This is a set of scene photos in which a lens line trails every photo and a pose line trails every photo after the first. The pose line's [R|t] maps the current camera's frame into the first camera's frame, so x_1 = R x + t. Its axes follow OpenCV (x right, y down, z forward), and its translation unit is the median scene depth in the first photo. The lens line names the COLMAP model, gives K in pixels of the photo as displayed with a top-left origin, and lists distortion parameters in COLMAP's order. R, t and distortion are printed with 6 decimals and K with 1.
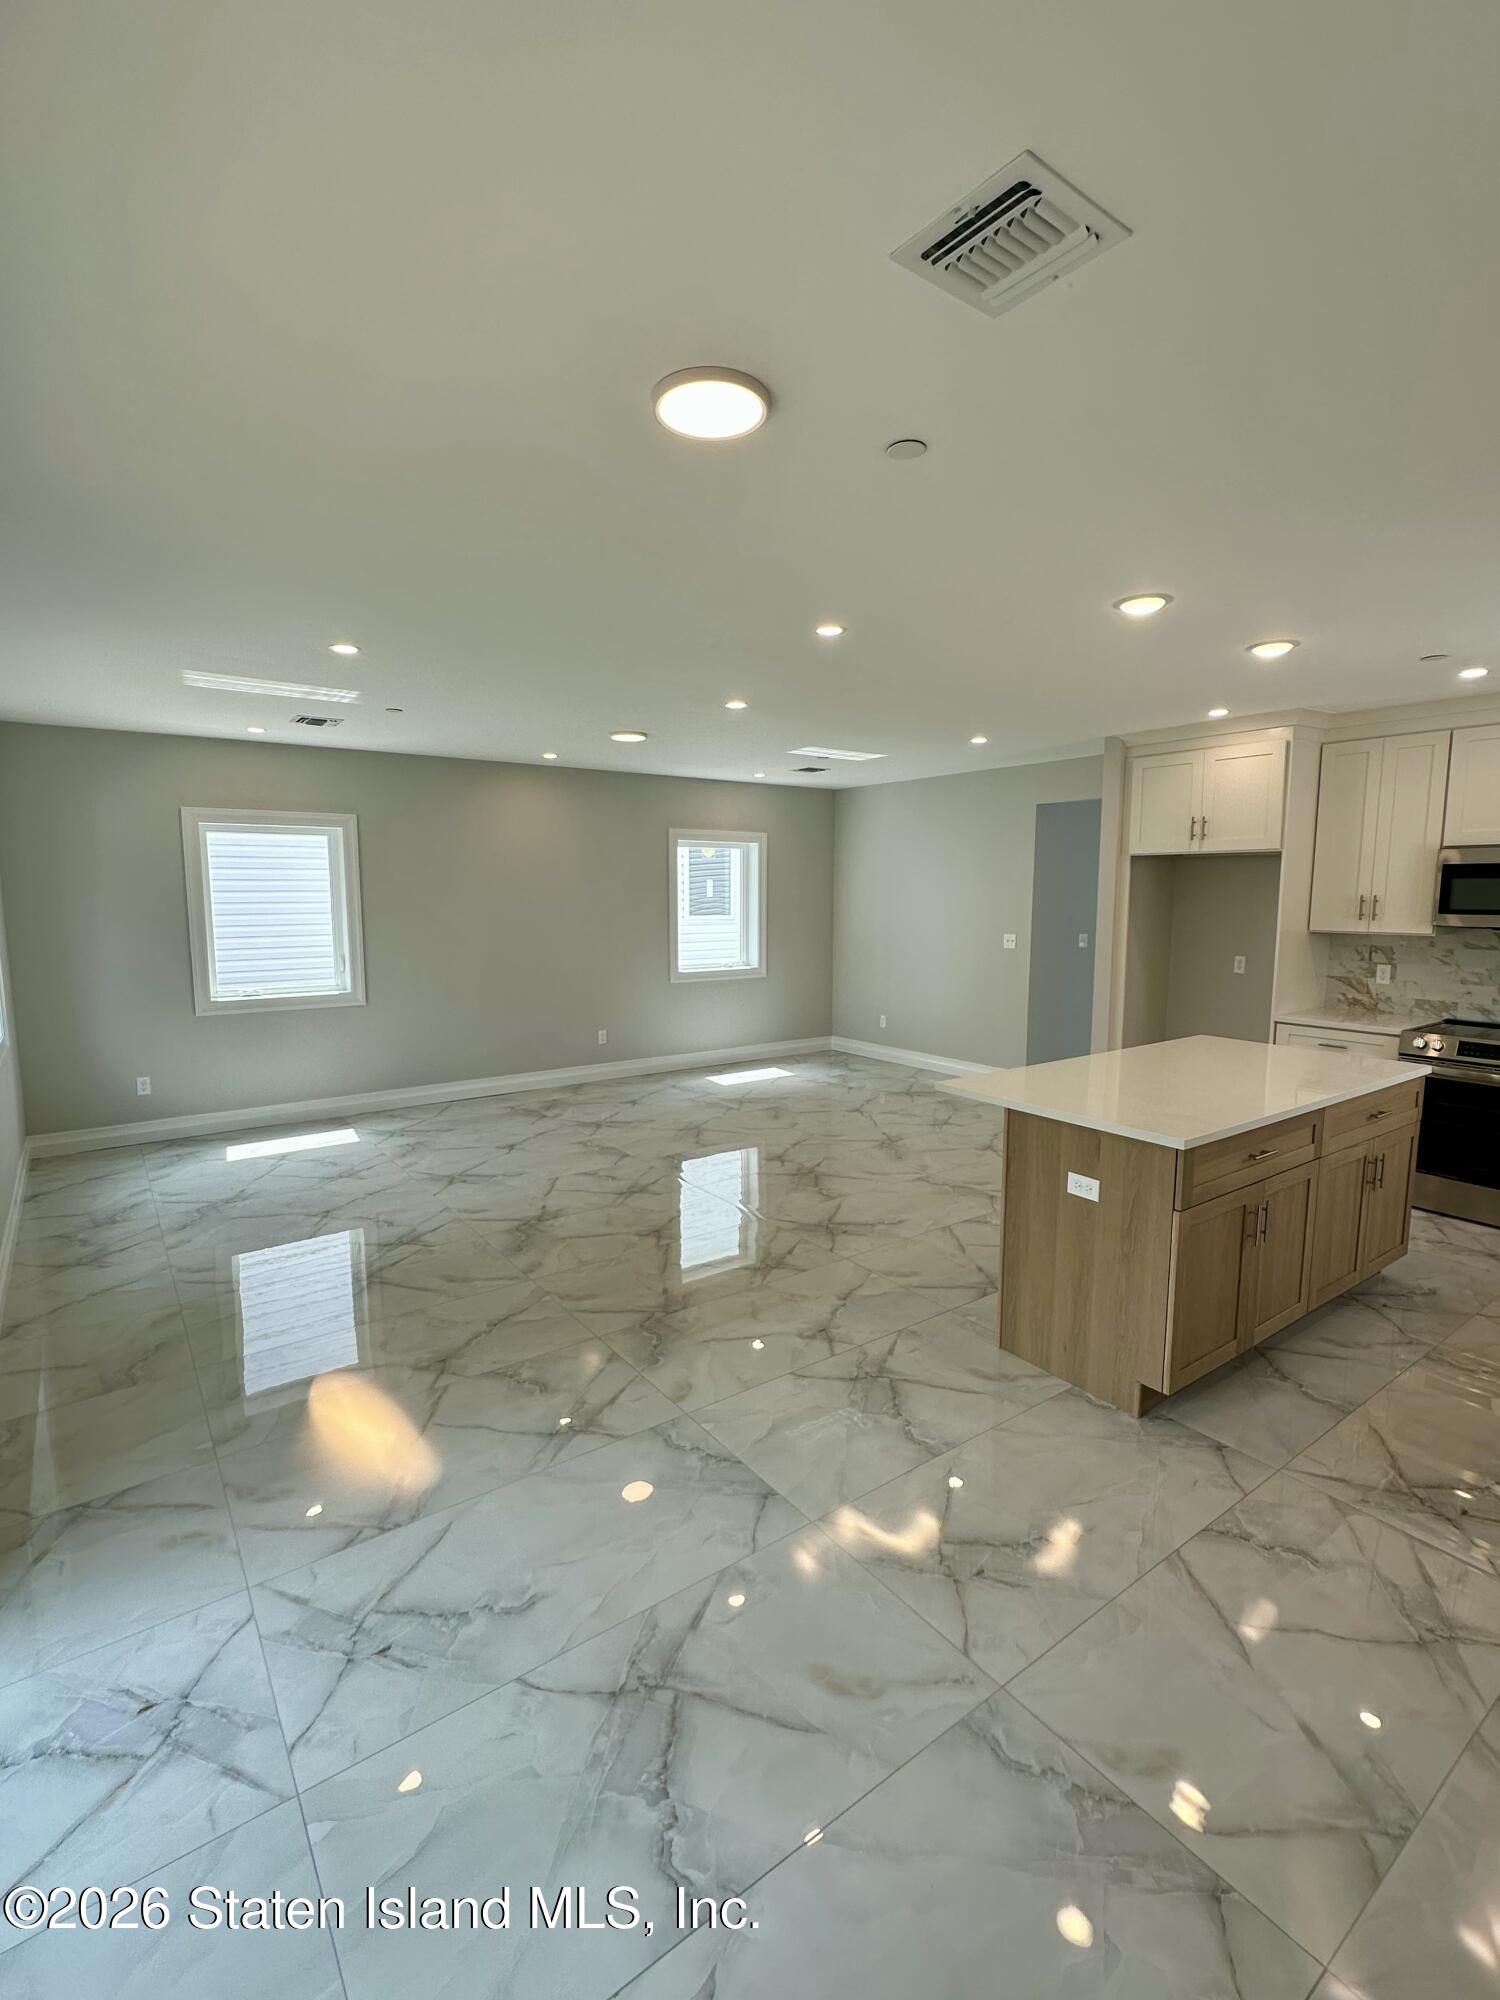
lens RADIAL K [[913.1, 0, 749.6], [0, 913.1, 1009.0], [0, 0, 1]] dist [0.000088, 0.000142]
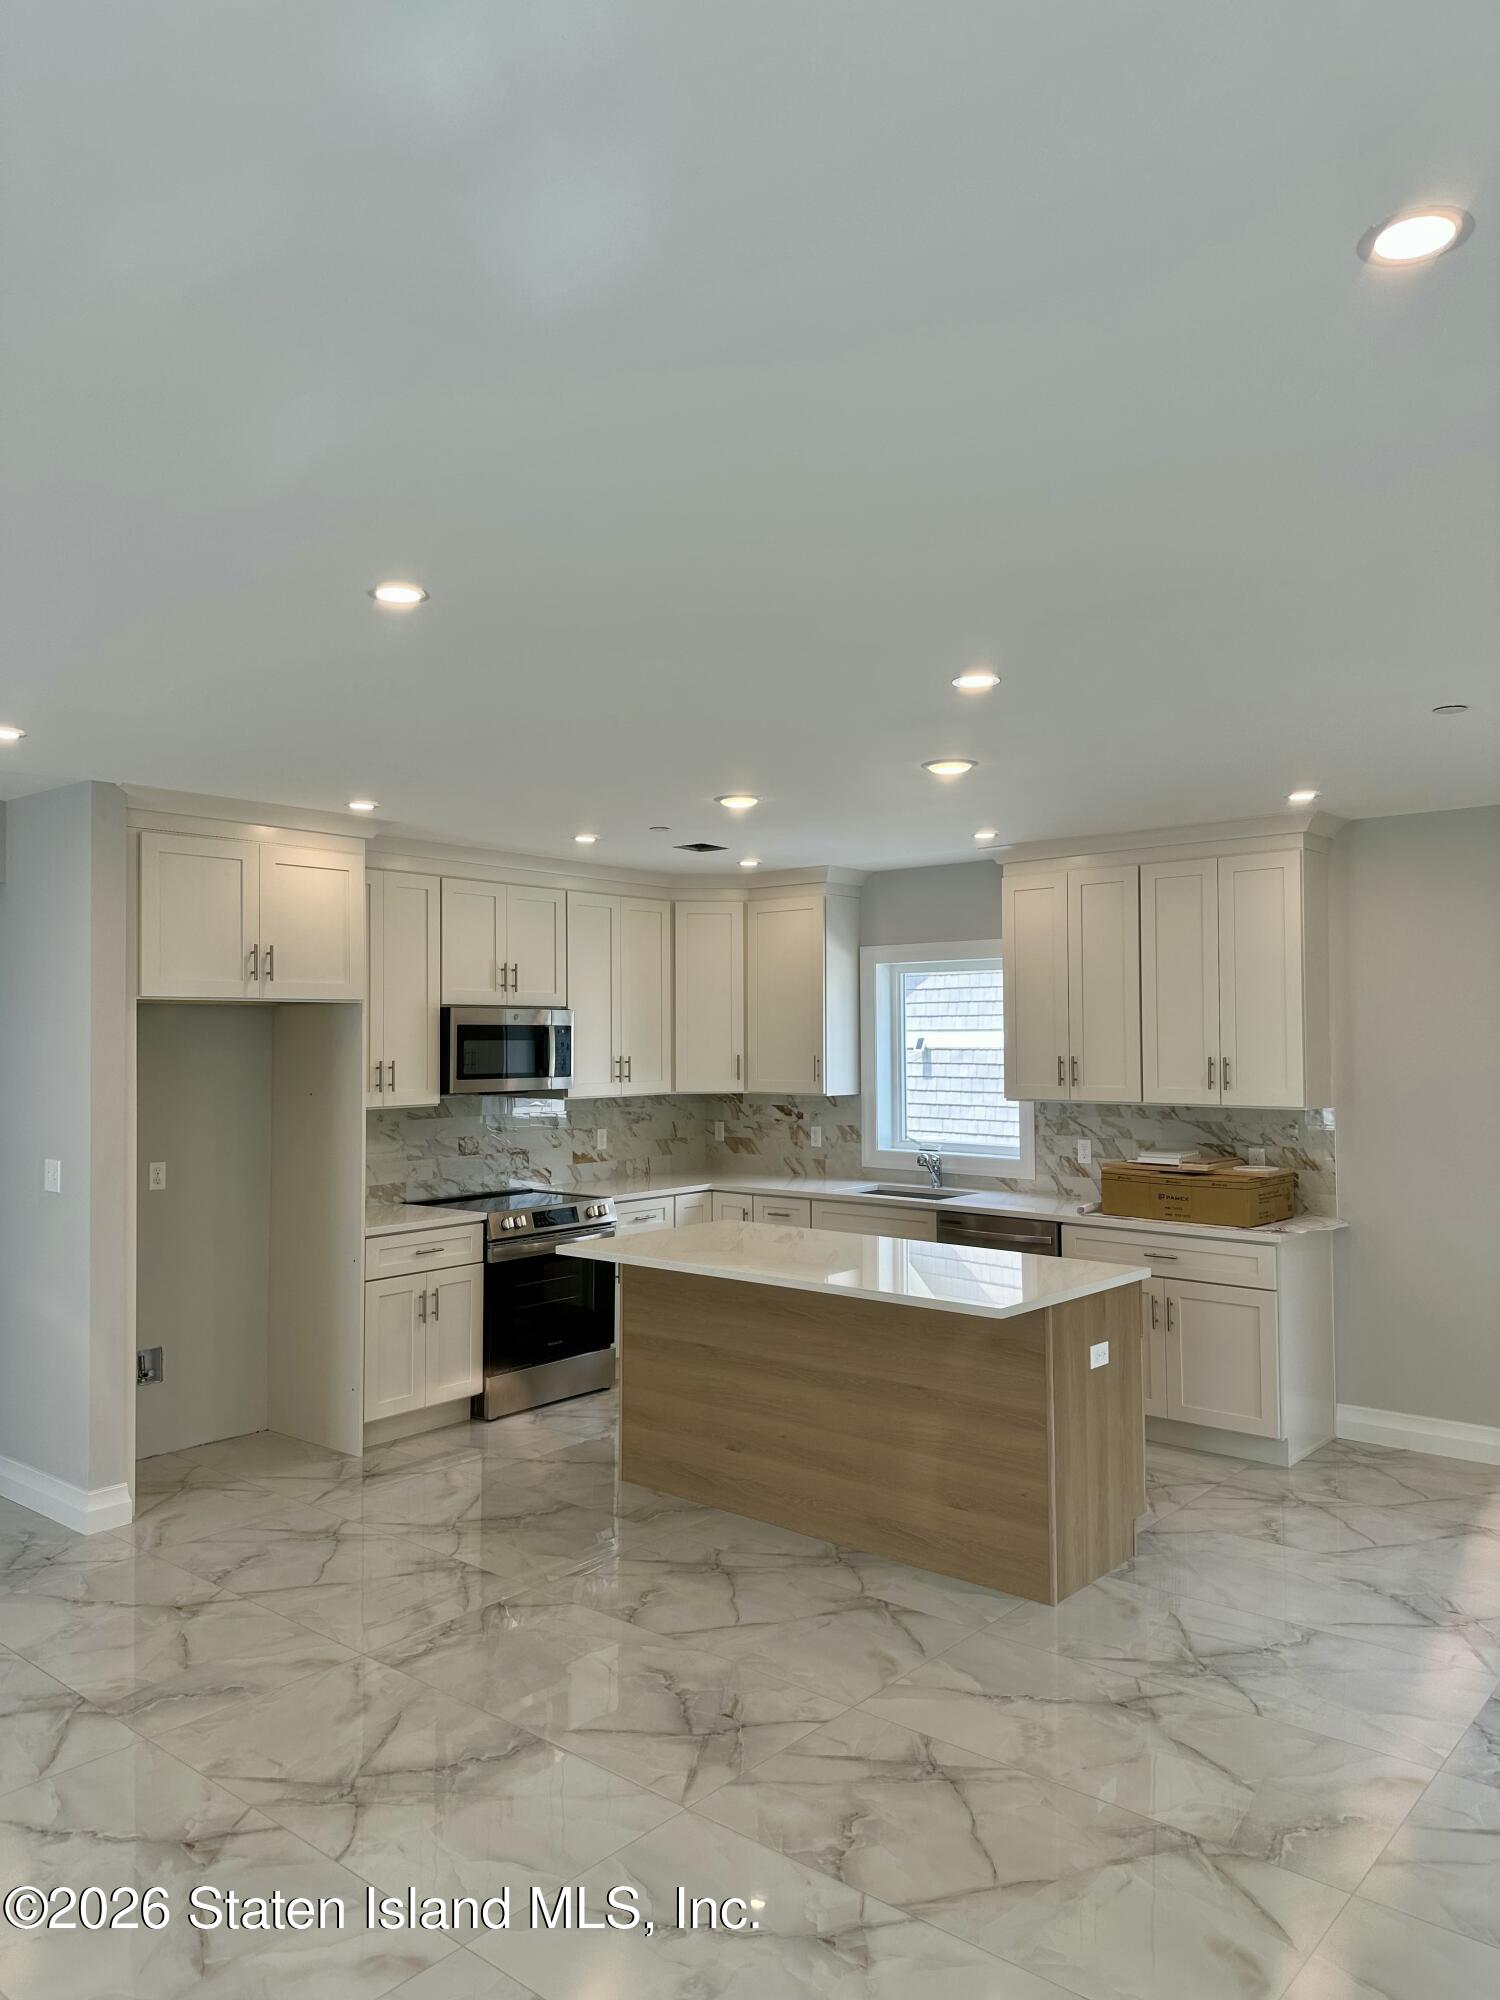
lens RADIAL K [[1409.6, 0, 755.9], [0, 1409.6, 995.8], [0, 0, 1]] dist [0.005543, -0.002726]
pose [[-0.236615, 0.030229, 0.971133, -0.723457], [0.133851, 0.991000, 0.001766, -0.168628], [-0.962339, 0.130405, -0.238532, 1.174965]]
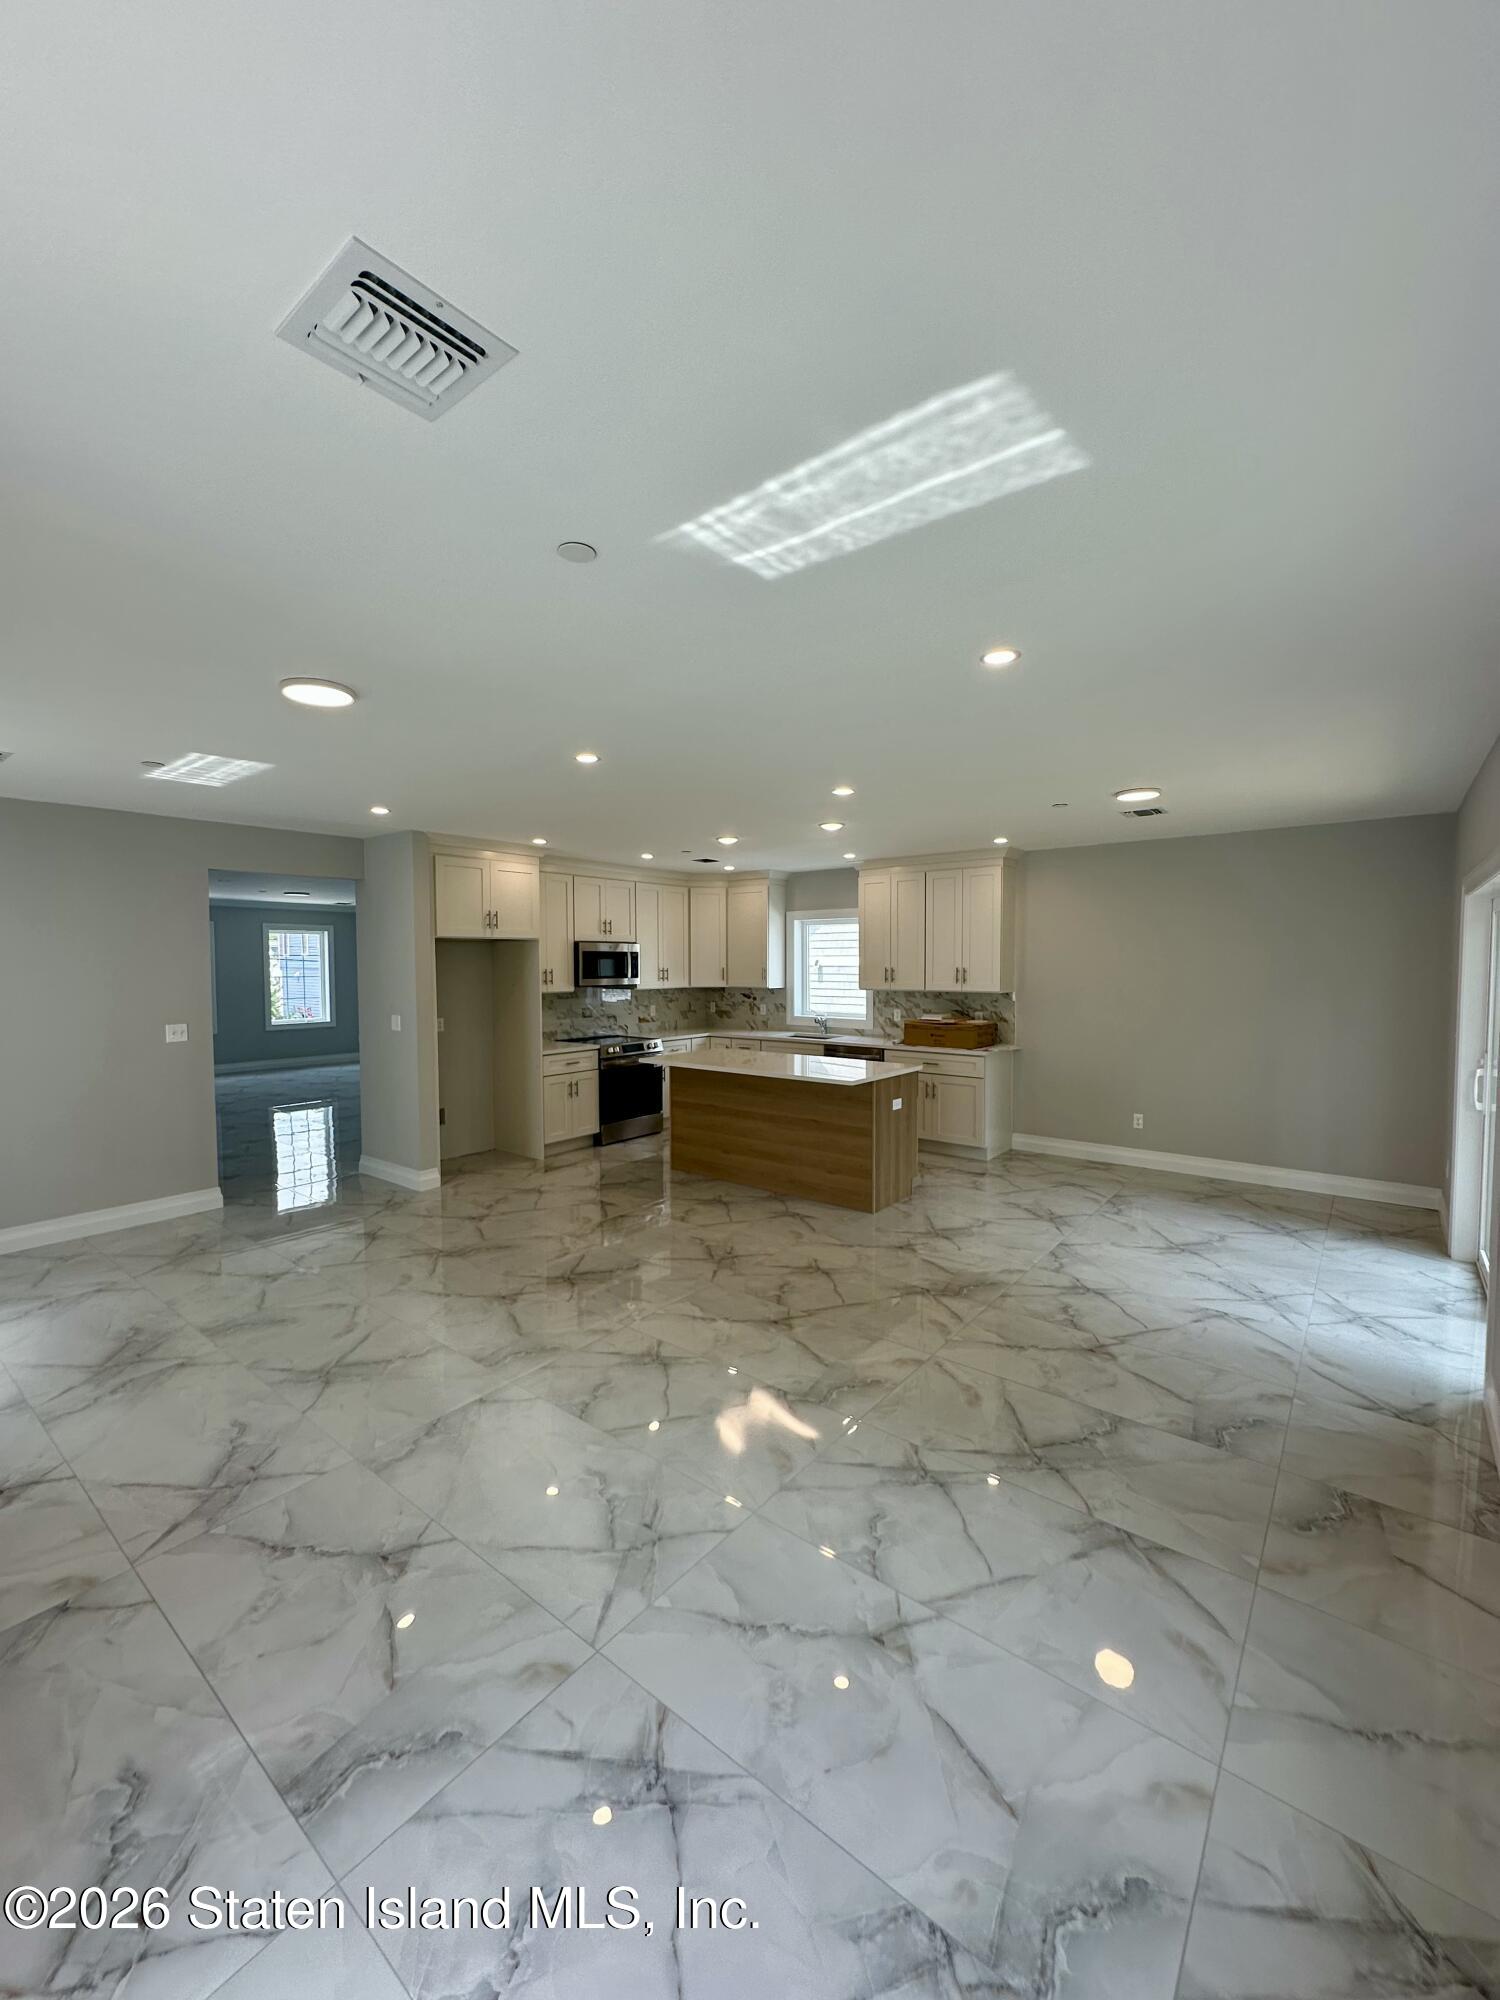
lens RADIAL K [[795.9, 0, 750.0], [0, 795.9, 1000.0], [0, 0, 1]] dist [-0.000869, 0.000107]
pose [[-0.267512, -0.046674, 0.962423, -0.923693], [0.130561, 0.987859, 0.084198, -0.171616], [-0.954668, 0.148179, -0.258170, 1.247417]]
